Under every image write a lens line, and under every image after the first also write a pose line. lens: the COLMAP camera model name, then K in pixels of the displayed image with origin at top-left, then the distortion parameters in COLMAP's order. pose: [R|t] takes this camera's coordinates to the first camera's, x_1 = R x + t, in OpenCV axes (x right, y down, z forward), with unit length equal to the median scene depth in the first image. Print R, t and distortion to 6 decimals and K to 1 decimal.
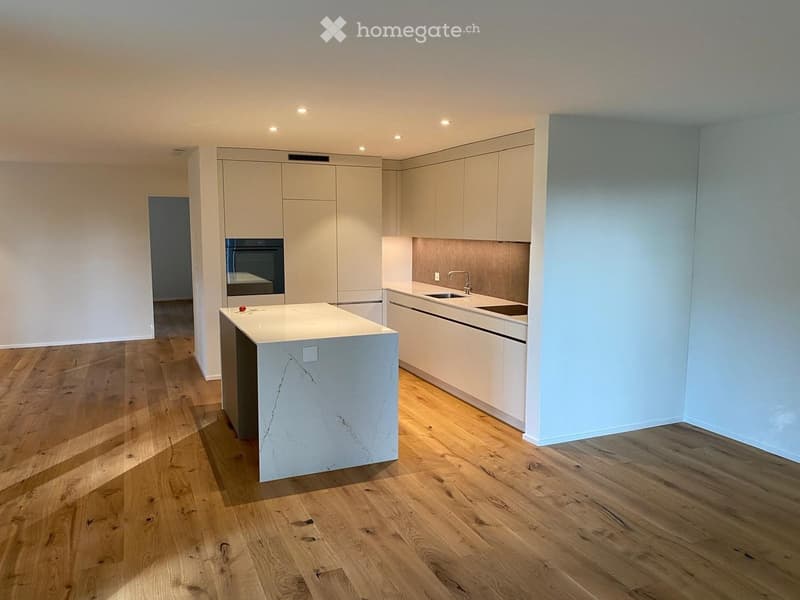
lens RADIAL K [[611.7, 0, 400.5], [0, 611.7, 304.1], [0, 0, 1]] dist [0.031316, -0.028114]
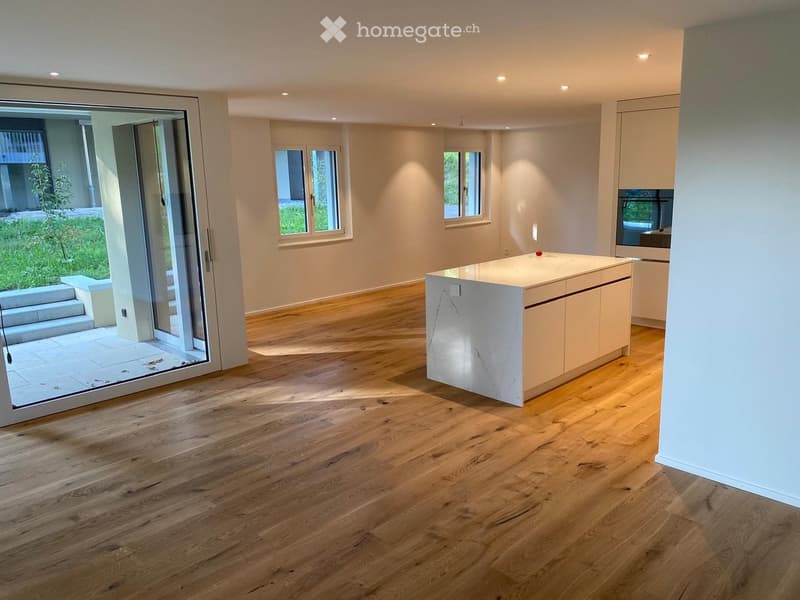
lens RADIAL K [[611.7, 0, 406.7], [0, 611.7, 296.0], [0, 0, 1]] dist [0.031316, -0.028114]
pose [[0.356973, 0.174179, -0.917732, 0.876163], [-0.103867, 0.983771, 0.146312, -0.067291], [0.928322, 0.043093, 0.369271, 0.436850]]
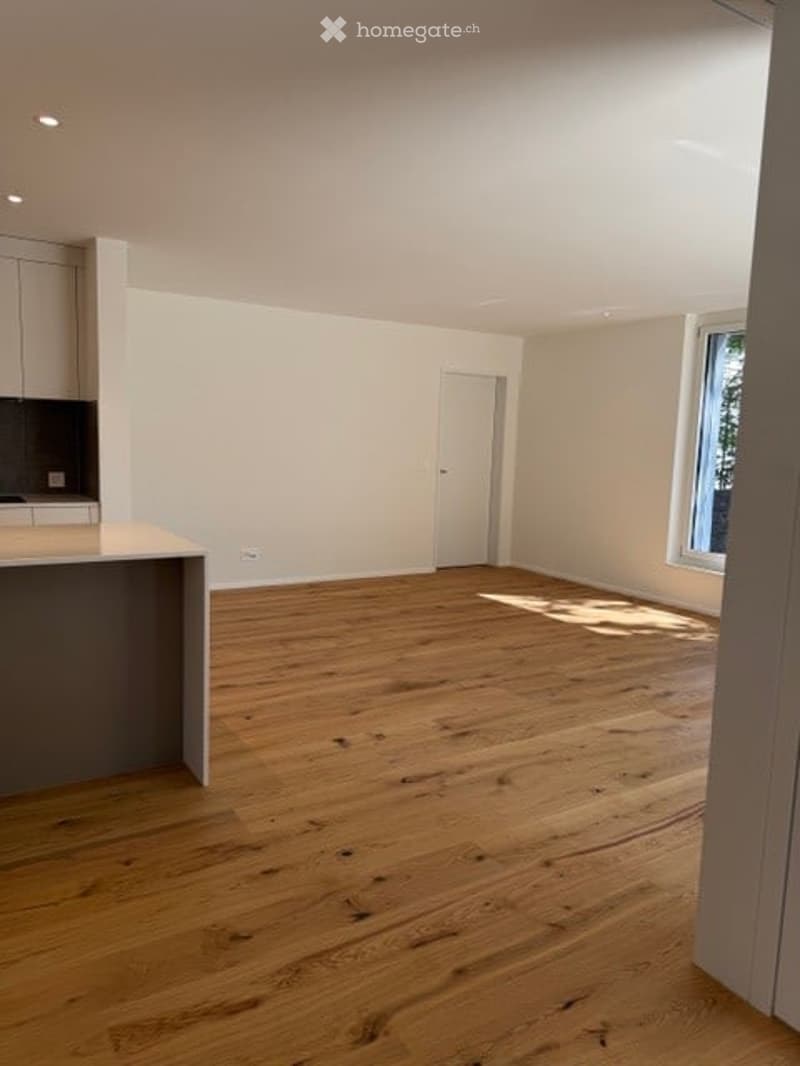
lens RADIAL K [[752.4, 0, 398.5], [0, 752.4, 535.7], [0, 0, 1]] dist [0.034455, -0.044813]
pose [[-0.139700, -0.126967, 0.982020, -0.877104], [0.105617, 0.984177, 0.142271, -0.025659], [-0.984545, 0.123593, -0.124079, 0.828235]]
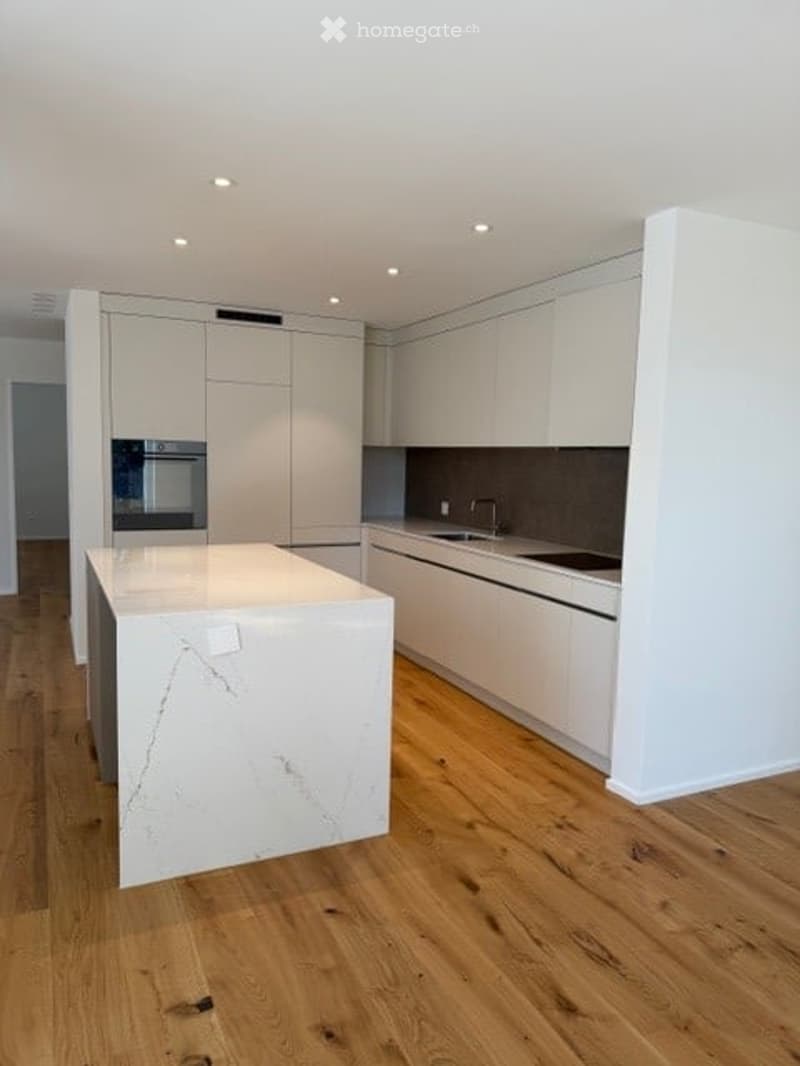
lens RADIAL K [[752.4, 0, 394.9], [0, 752.4, 540.9], [0, 0, 1]] dist [0.034455, -0.044813]
pose [[0.999541, 0.019473, 0.023210, -0.019551], [-0.019101, 0.999687, -0.016161, 0.006310], [-0.023517, 0.015710, 0.999600, 0.338845]]
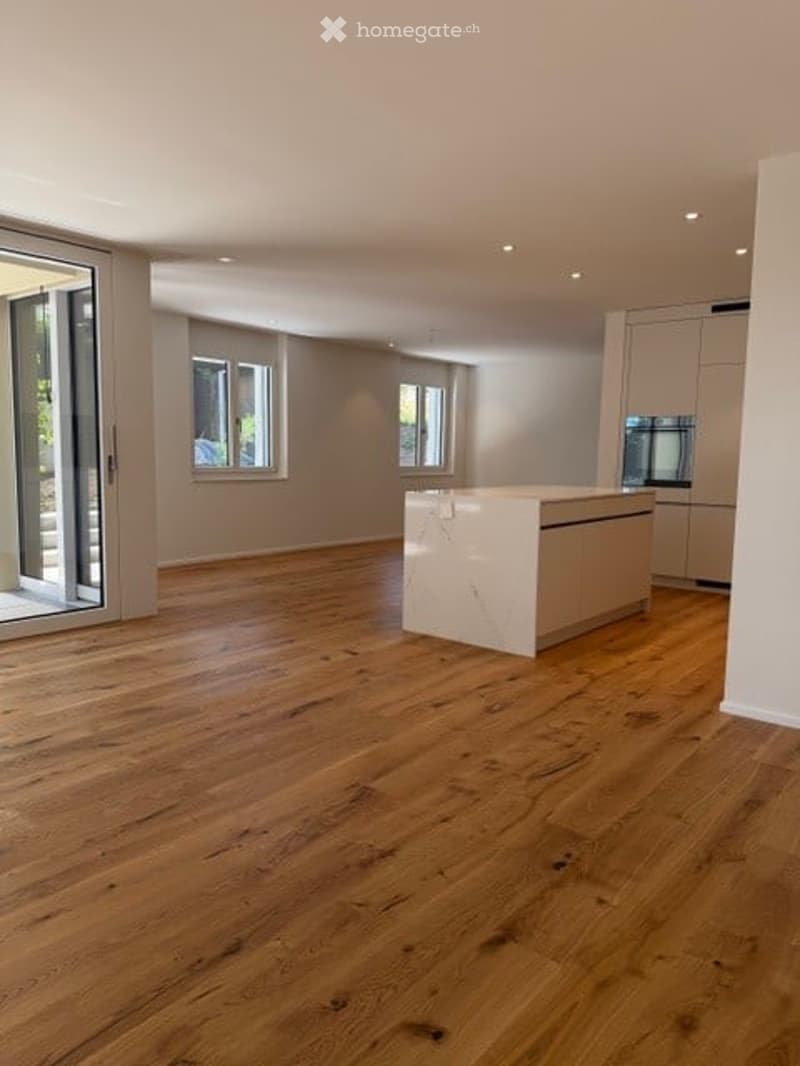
lens RADIAL K [[752.4, 0, 406.2], [0, 752.4, 534.4], [0, 0, 1]] dist [0.034455, -0.044813]
pose [[0.453498, 0.109090, -0.884556, 0.798610], [-0.139139, 0.988978, 0.050634, 0.068830], [0.880329, 0.100113, 0.463678, 0.389266]]
